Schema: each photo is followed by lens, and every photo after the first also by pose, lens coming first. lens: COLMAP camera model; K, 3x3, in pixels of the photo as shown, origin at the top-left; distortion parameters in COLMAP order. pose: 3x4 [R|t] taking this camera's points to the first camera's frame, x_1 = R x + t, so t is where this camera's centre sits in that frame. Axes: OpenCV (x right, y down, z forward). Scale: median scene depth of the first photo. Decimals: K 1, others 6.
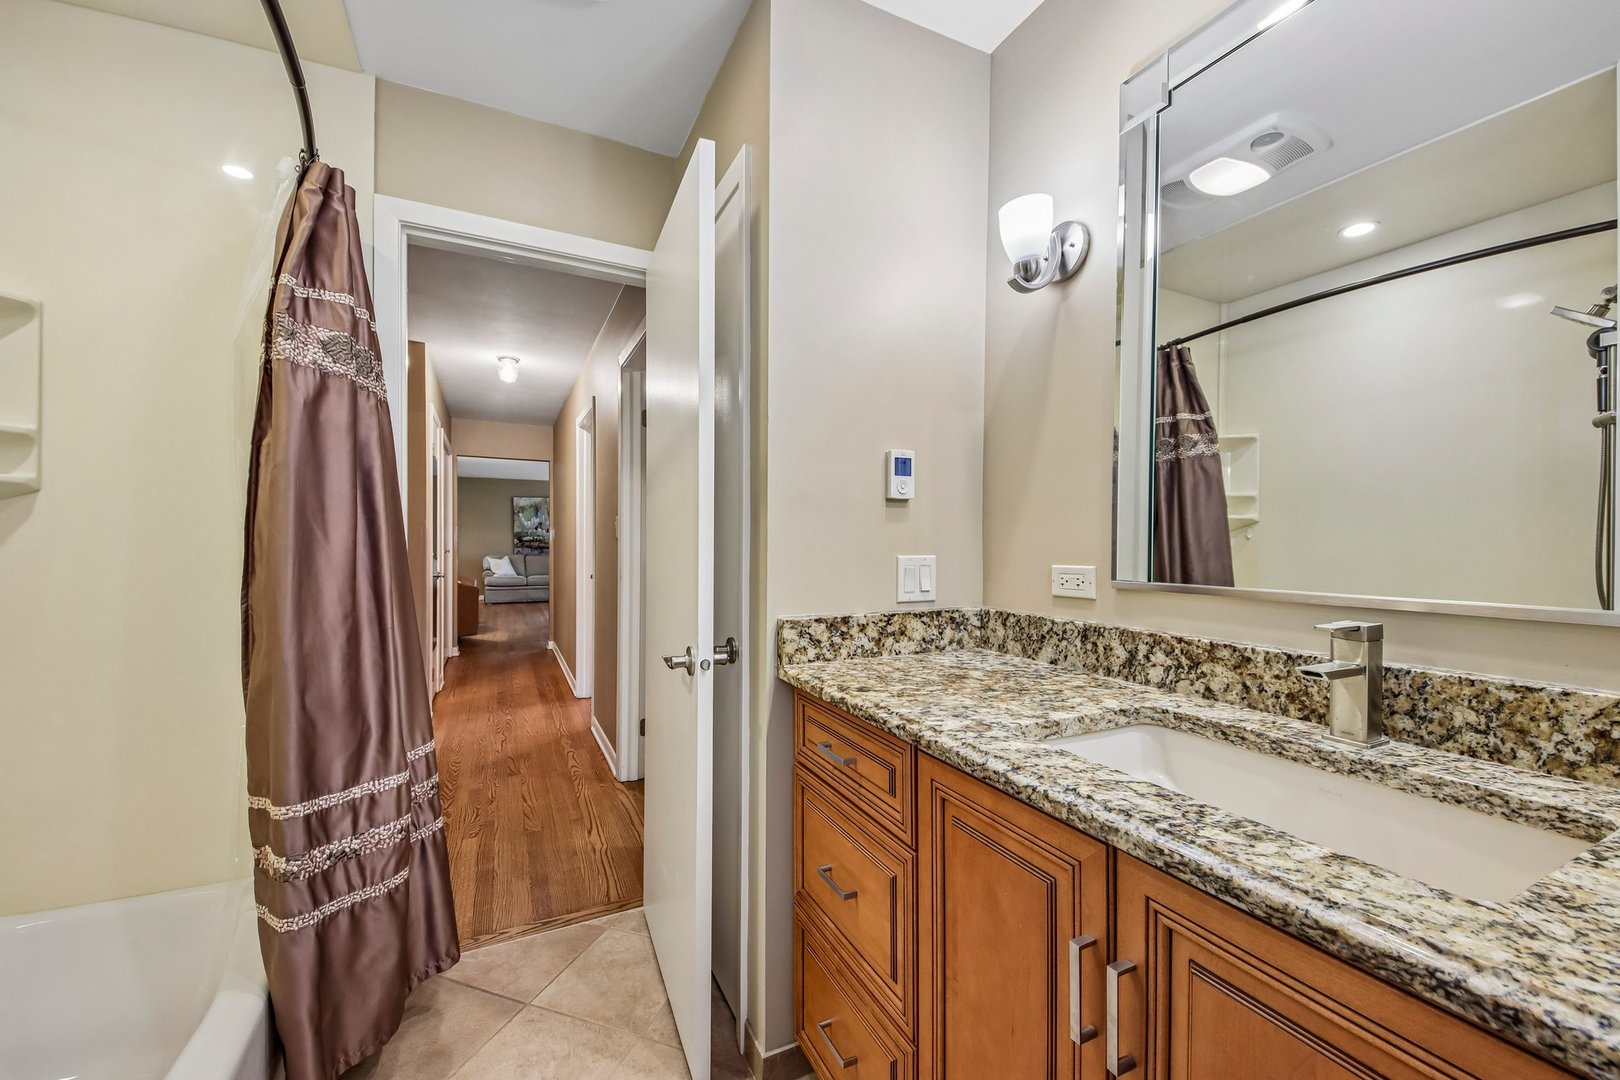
lens RADIAL K [[624.4, 0, 747.3], [0, 624.4, 541.9], [0, 0, 1]] dist [-0.001409, -0.000463]
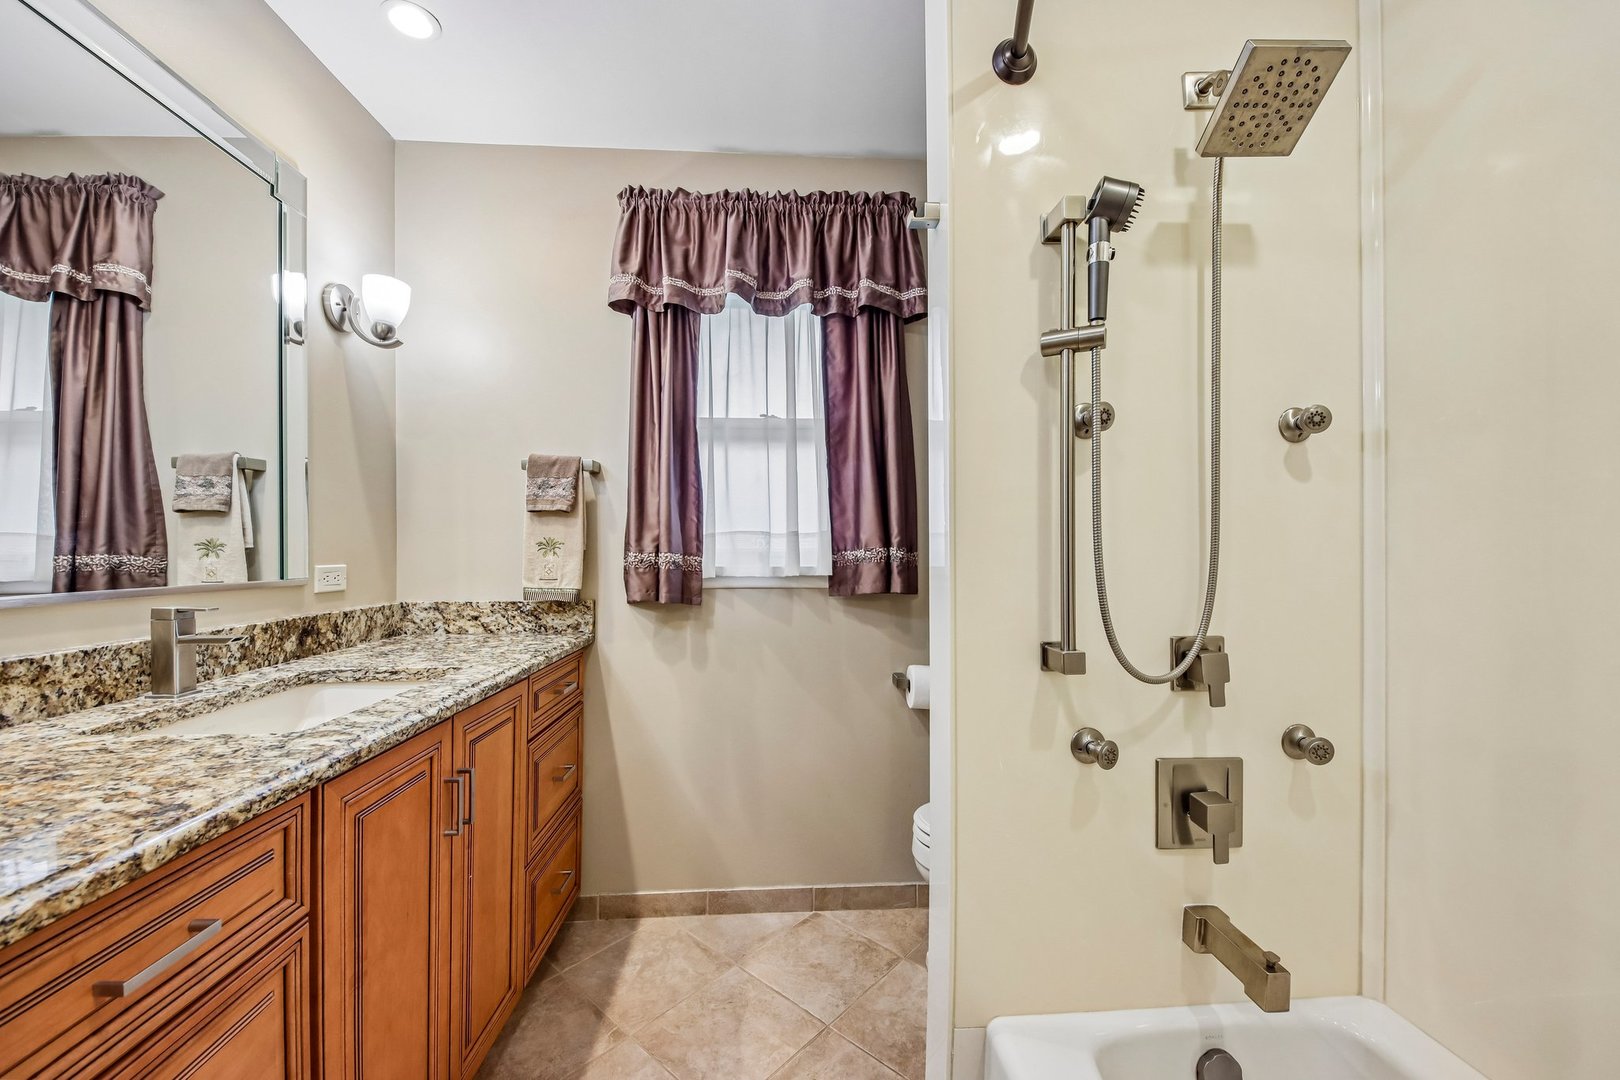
lens RADIAL K [[624.4, 0, 806.9], [0, 624.4, 547.6], [0, 0, 1]] dist [-0.001409, -0.000463]
pose [[-0.953263, -0.001032, 0.302139, -0.627916], [-0.003081, 0.999975, -0.006307, 0.004853], [-0.302125, -0.006943, -0.953243, 1.613627]]
